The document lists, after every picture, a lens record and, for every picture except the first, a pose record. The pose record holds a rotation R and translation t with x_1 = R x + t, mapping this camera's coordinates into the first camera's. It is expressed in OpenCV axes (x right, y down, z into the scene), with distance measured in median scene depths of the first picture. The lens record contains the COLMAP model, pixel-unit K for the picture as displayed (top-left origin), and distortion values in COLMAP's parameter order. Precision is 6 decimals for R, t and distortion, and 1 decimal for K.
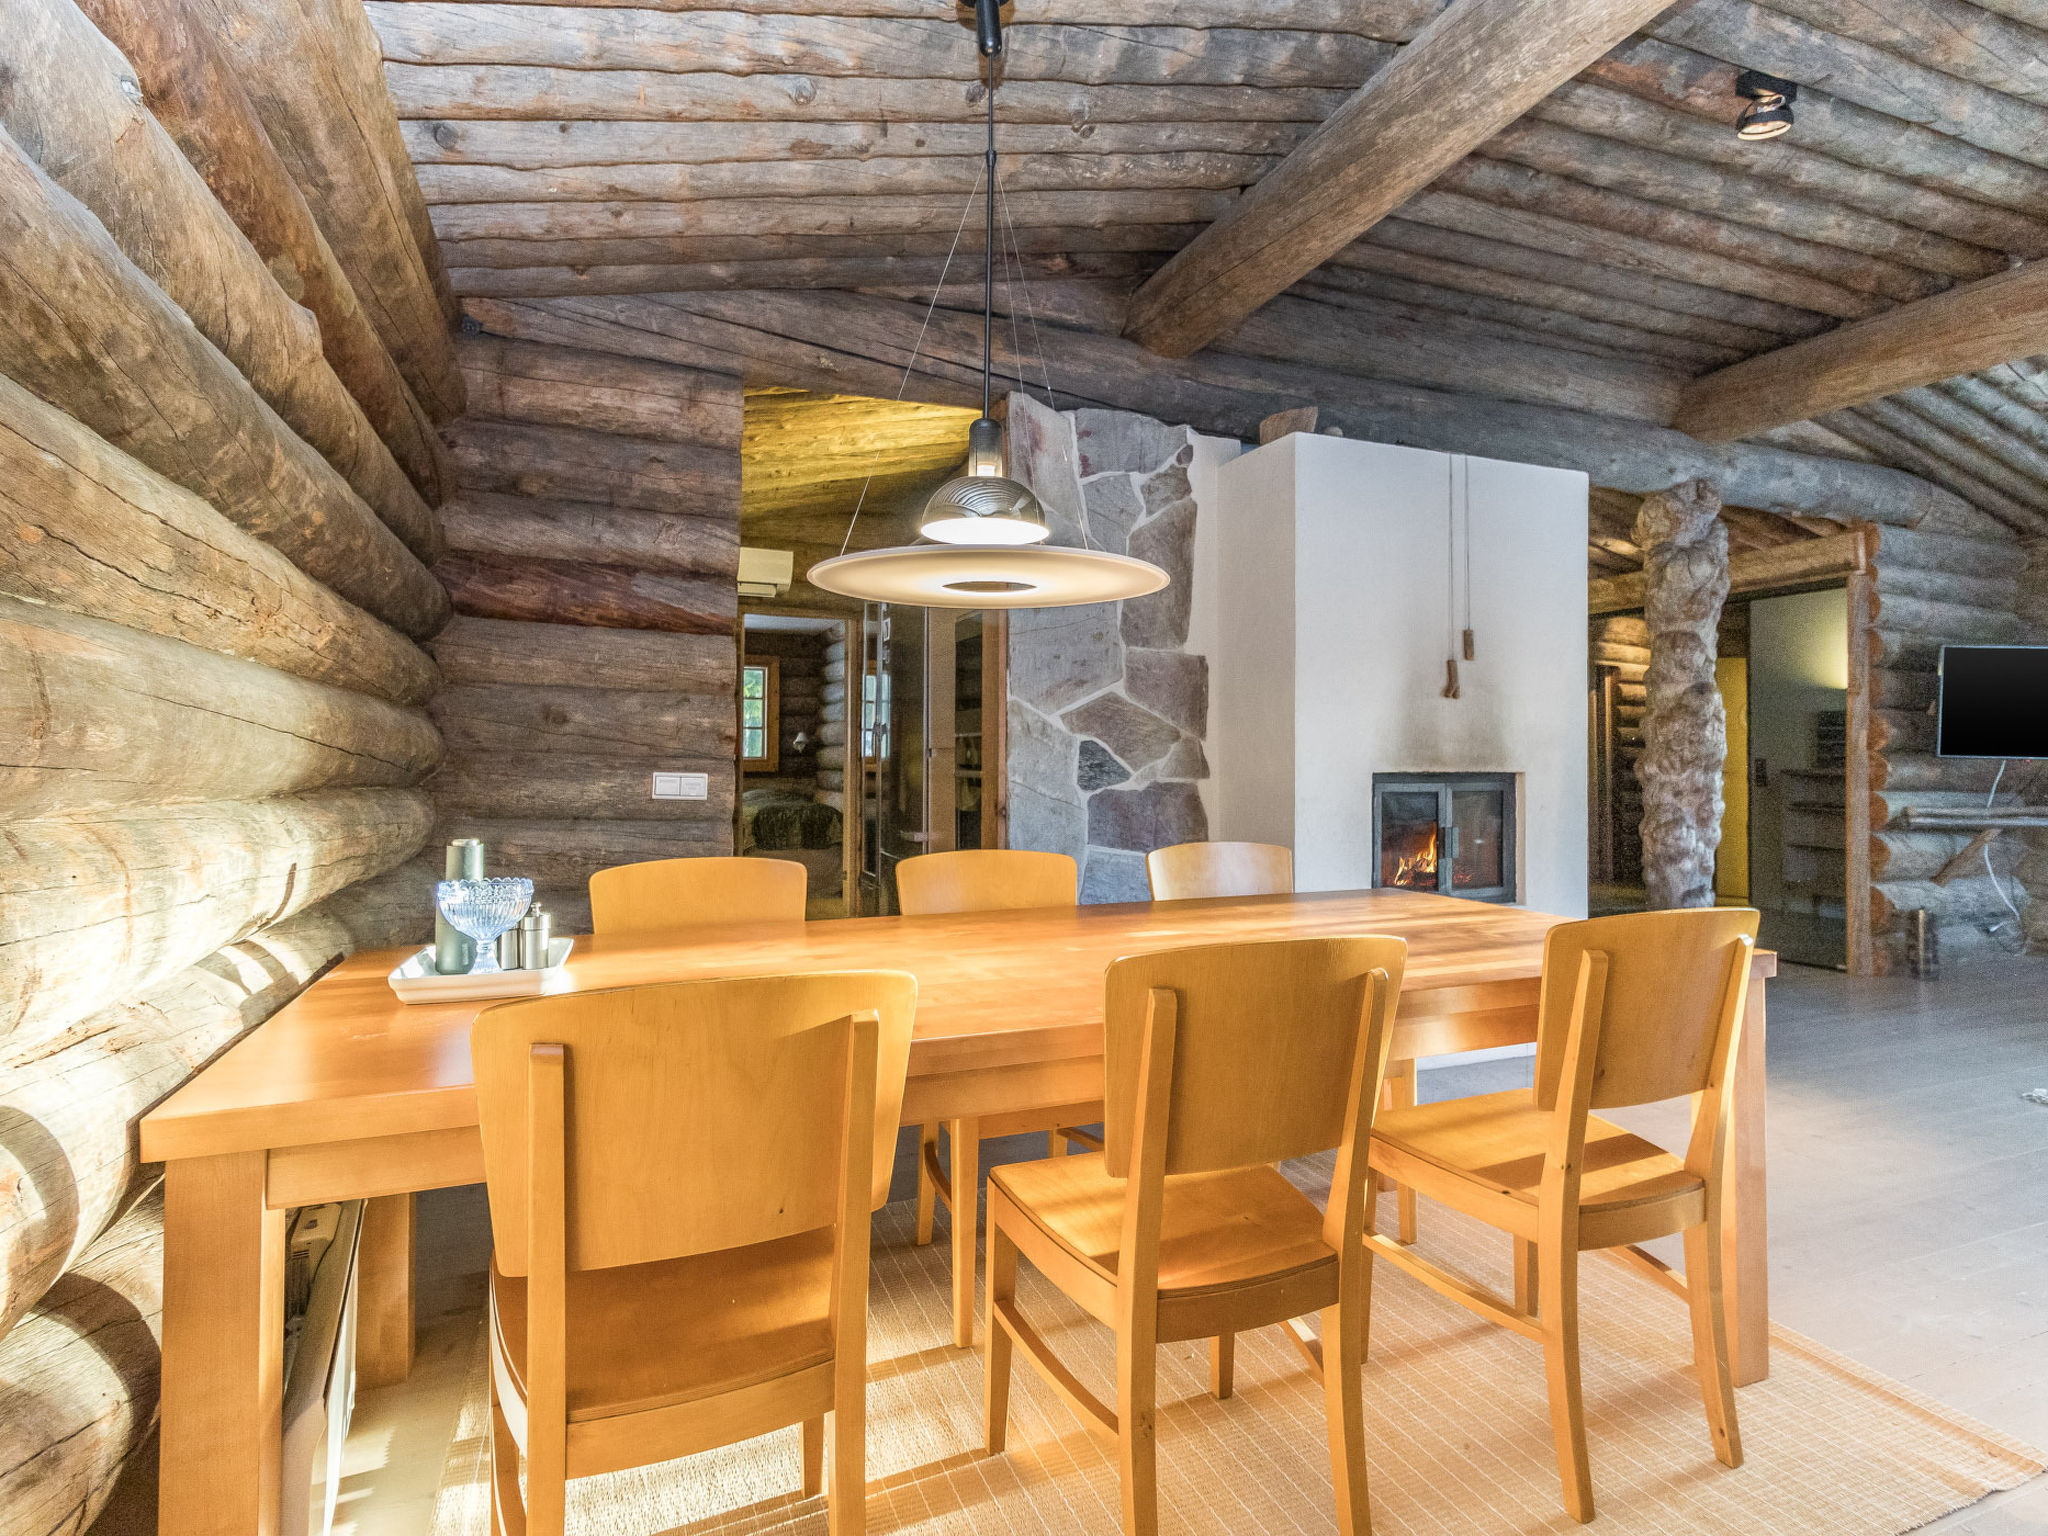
lens RADIAL K [[1064.2, 0, 1023.1], [0, 1064.2, 766.3], [0, 0, 1]] dist [0.000264, 0.000150]
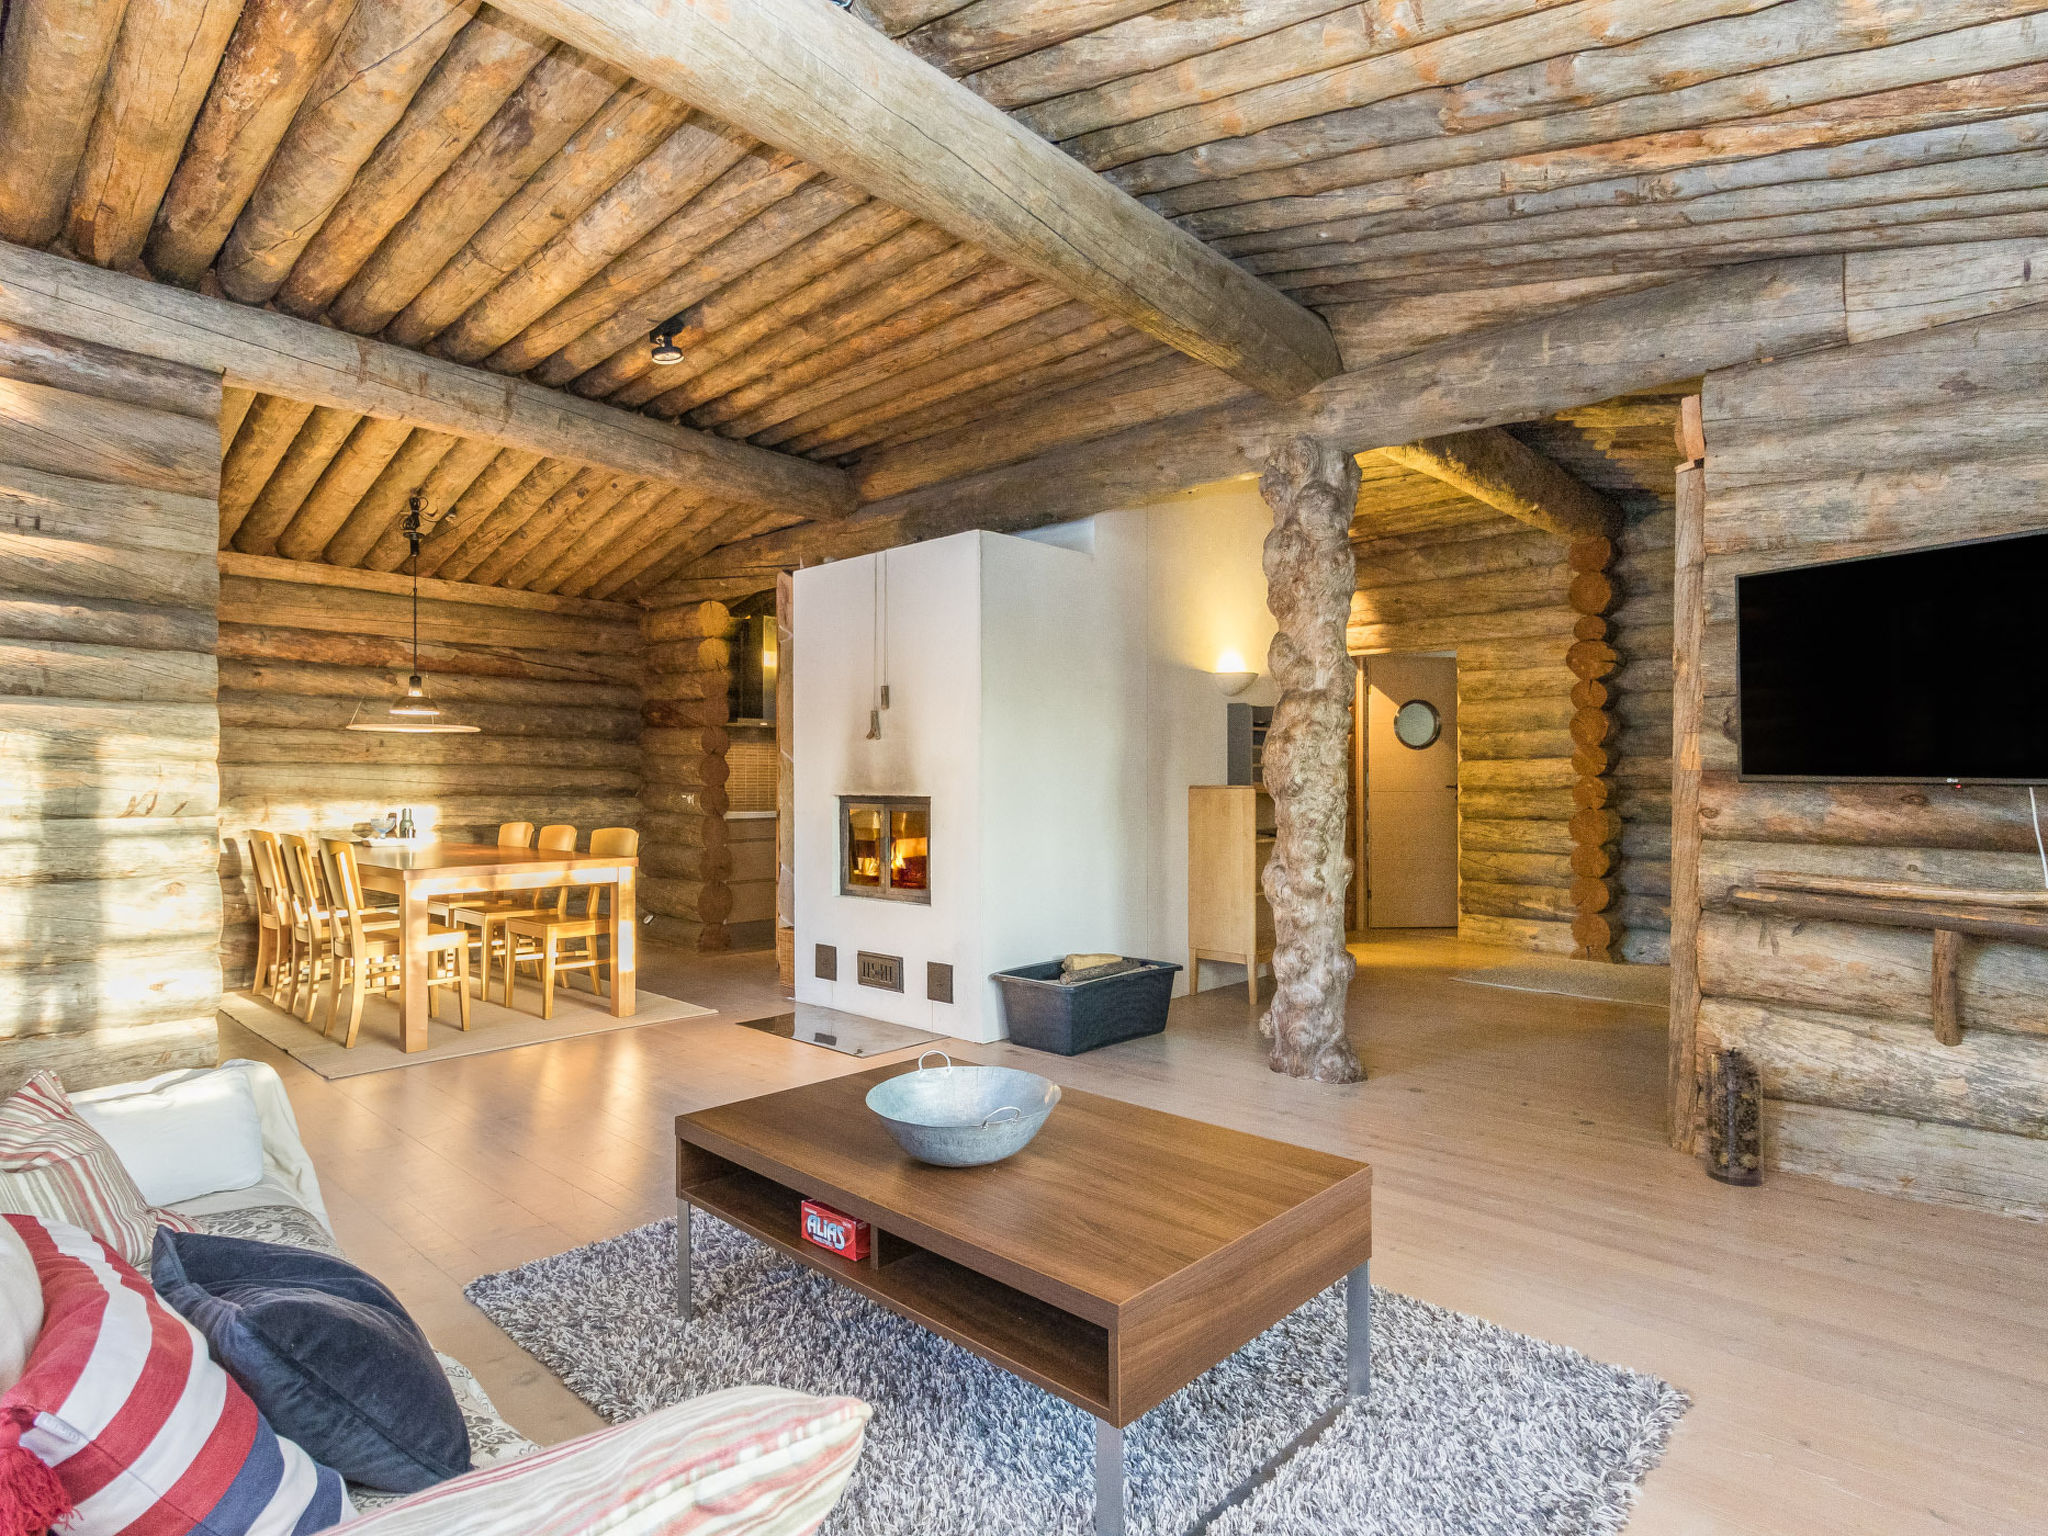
lens RADIAL K [[1064.2, 0, 1021.9], [0, 1064.2, 772.9], [0, 0, 1]] dist [0.000264, 0.000150]
pose [[0.423234, -0.020002, -0.905800, 1.661522], [0.007070, 0.999799, -0.018774, 0.002711], [0.905993, 0.001542, 0.423290, 0.610800]]
